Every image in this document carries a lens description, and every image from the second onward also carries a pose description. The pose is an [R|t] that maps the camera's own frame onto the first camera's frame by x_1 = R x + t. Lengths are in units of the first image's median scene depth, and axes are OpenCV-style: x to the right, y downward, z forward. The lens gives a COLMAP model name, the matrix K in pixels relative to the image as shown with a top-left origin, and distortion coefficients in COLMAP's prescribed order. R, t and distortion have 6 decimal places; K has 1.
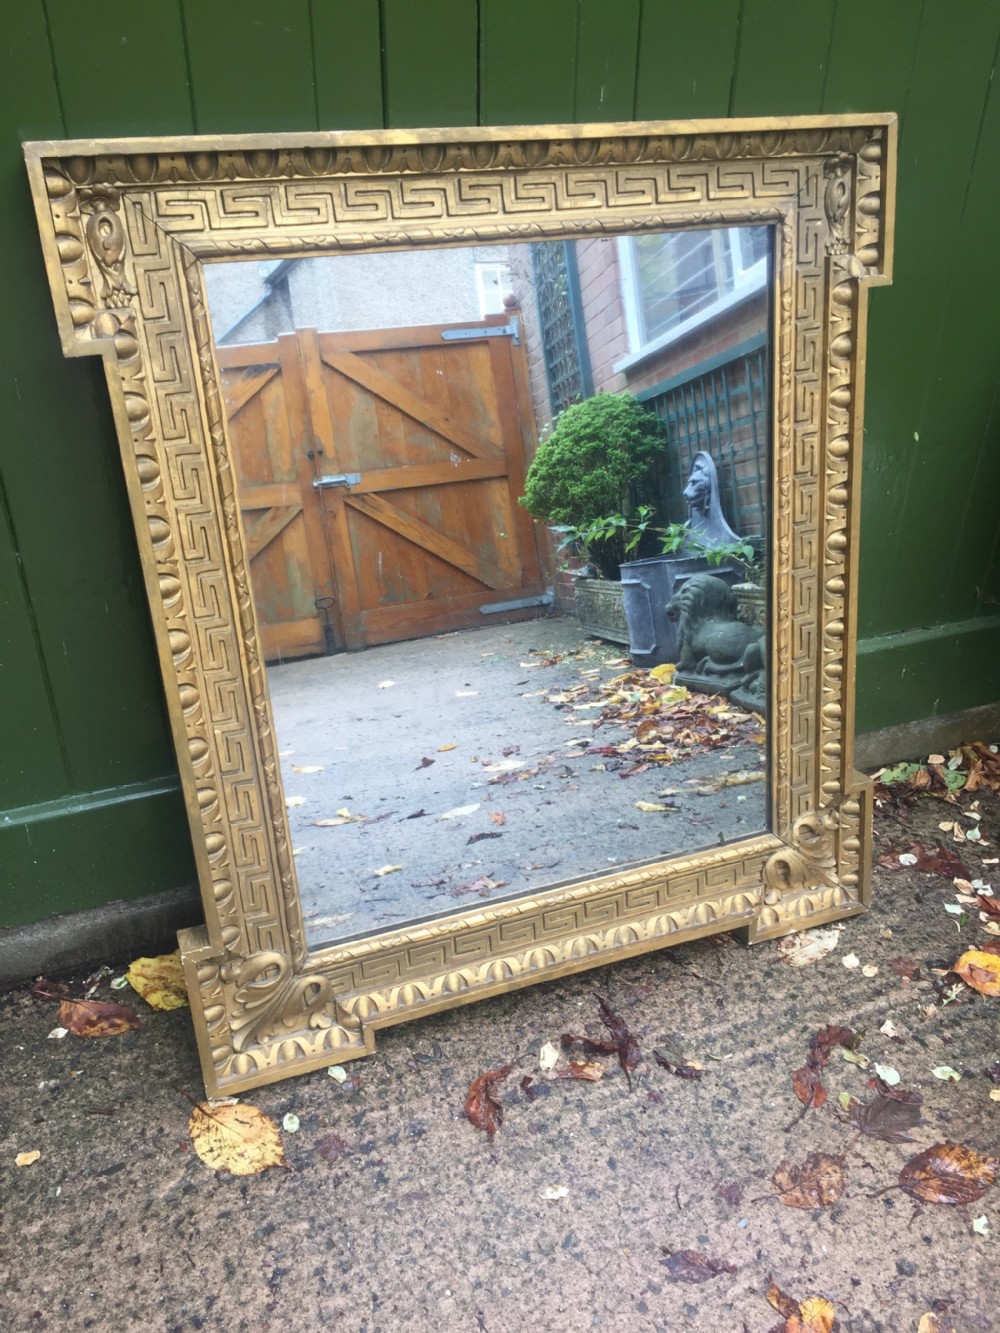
lens RADIAL K [[1136.1, 0, 495.6], [0, 1136.1, 671.1], [0, 0, 1]] dist [0.078809, -0.113255]
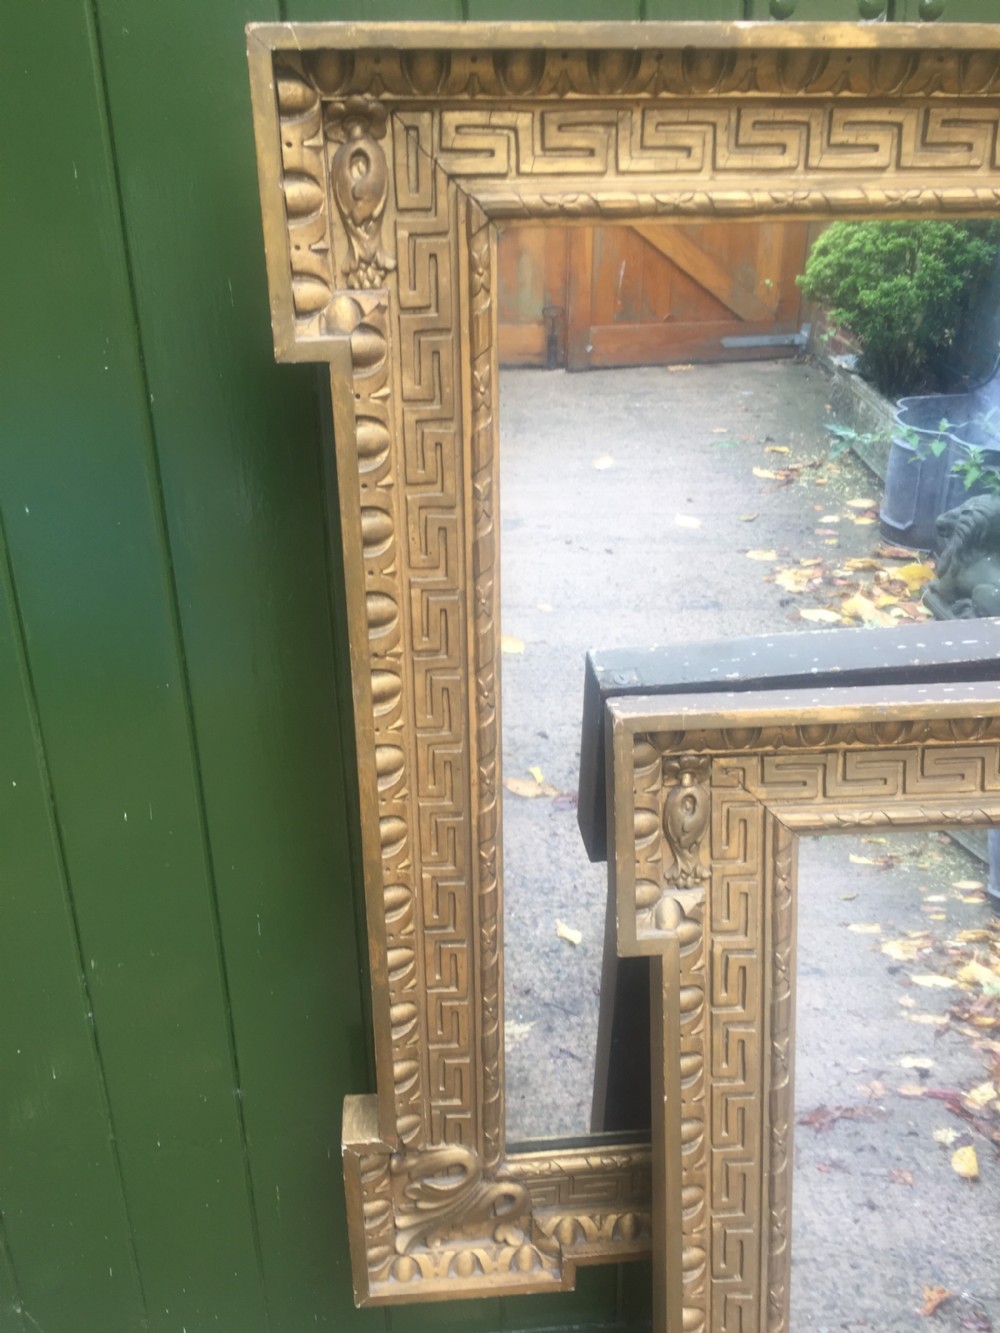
lens RADIAL K [[1136.1, 0, 486.3], [0, 1136.1, 660.9], [0, 0, 1]] dist [0.078809, -0.113255]
pose [[0.963944, 0.161959, -0.211143, -0.071658], [-0.142168, 0.984165, 0.105866, -0.153096], [0.224946, -0.072032, 0.971705, 0.297347]]
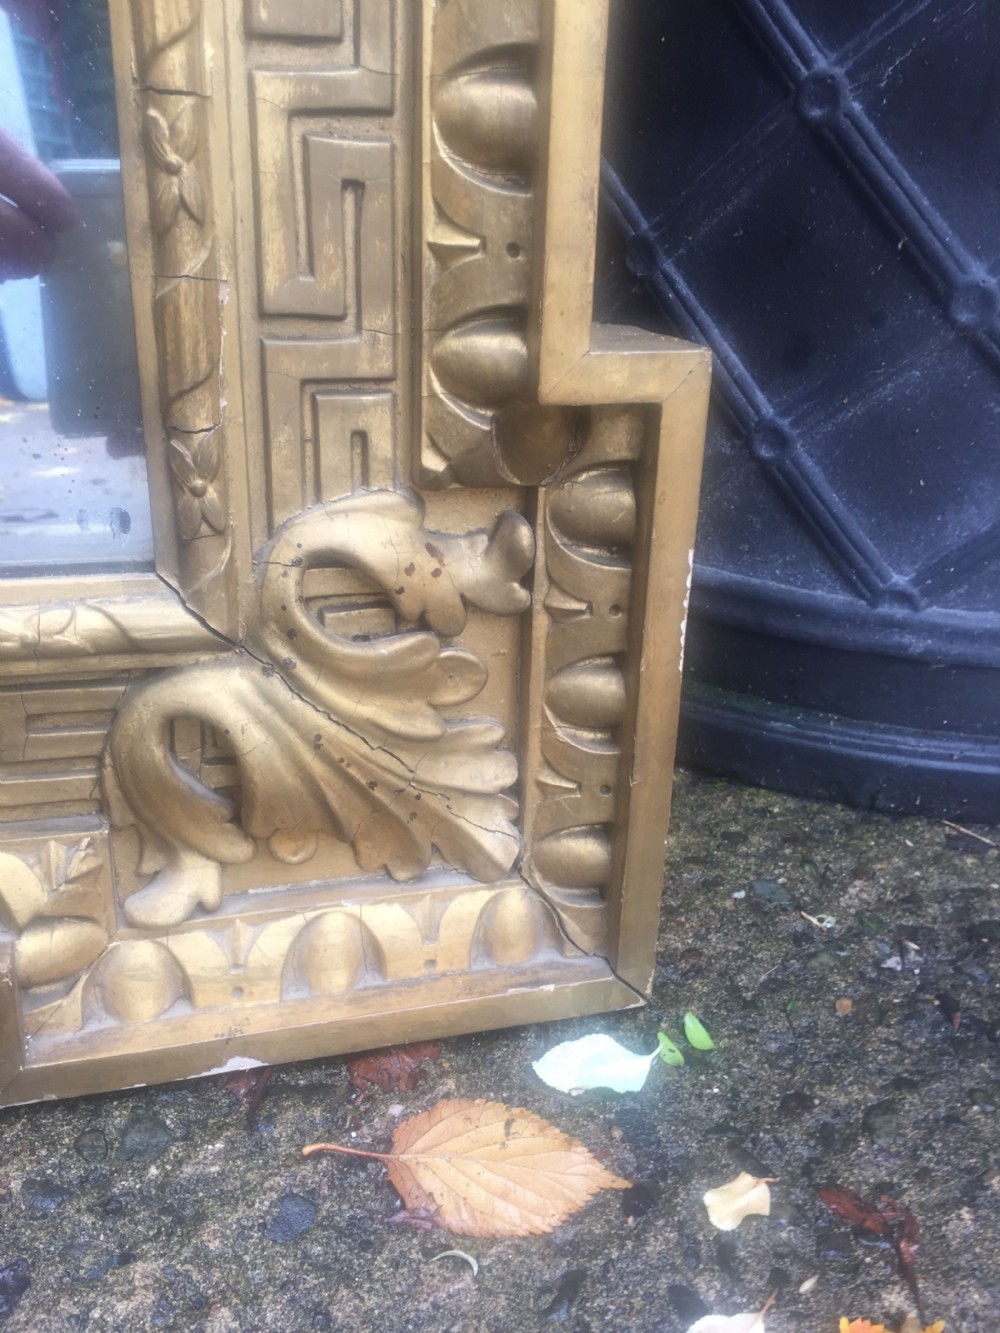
lens RADIAL K [[1136.1, 0, 508.1], [0, 1136.1, 671.7], [0, 0, 1]] dist [0.078809, -0.113255]
pose [[0.990460, 0.131233, -0.042040, 0.365135], [-0.128690, 0.989966, 0.058370, 0.164070], [0.049278, -0.052403, 0.997409, 0.948647]]
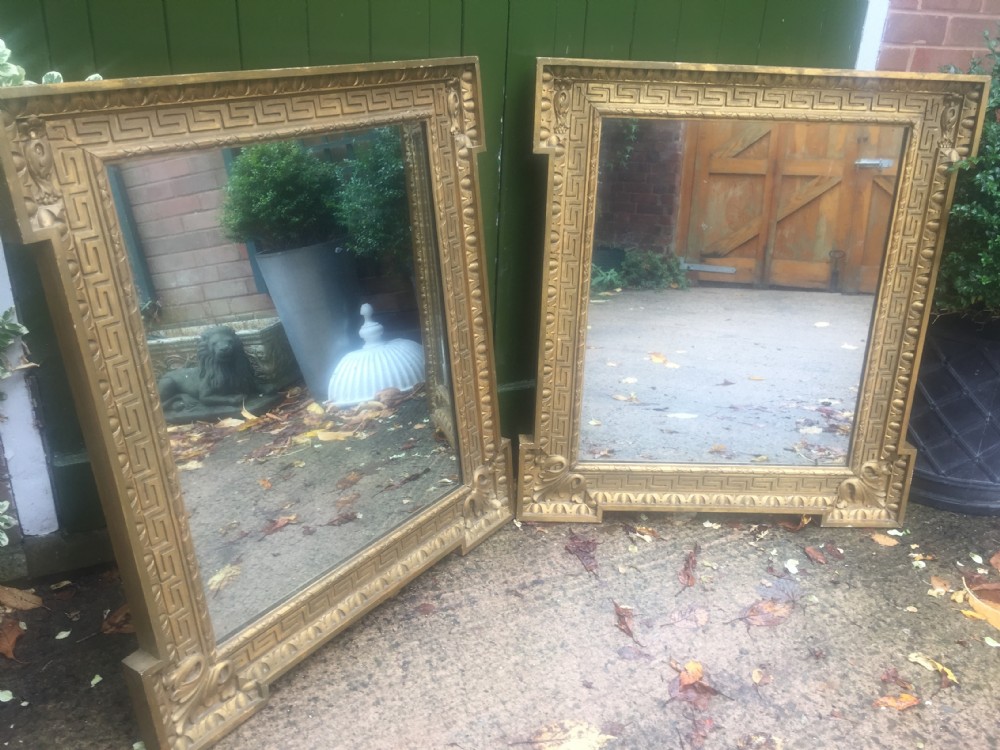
lens RADIAL K [[852.3, 0, 496.0], [0, 852.3, 372.0], [0, 0, 1]] dist [0.078809, -0.113255]
pose [[0.945986, 0.197400, -0.257184, 0.051405], [-0.200458, 0.979594, 0.014550, 0.103873], [0.254808, 0.037790, 0.966253, -0.477318]]
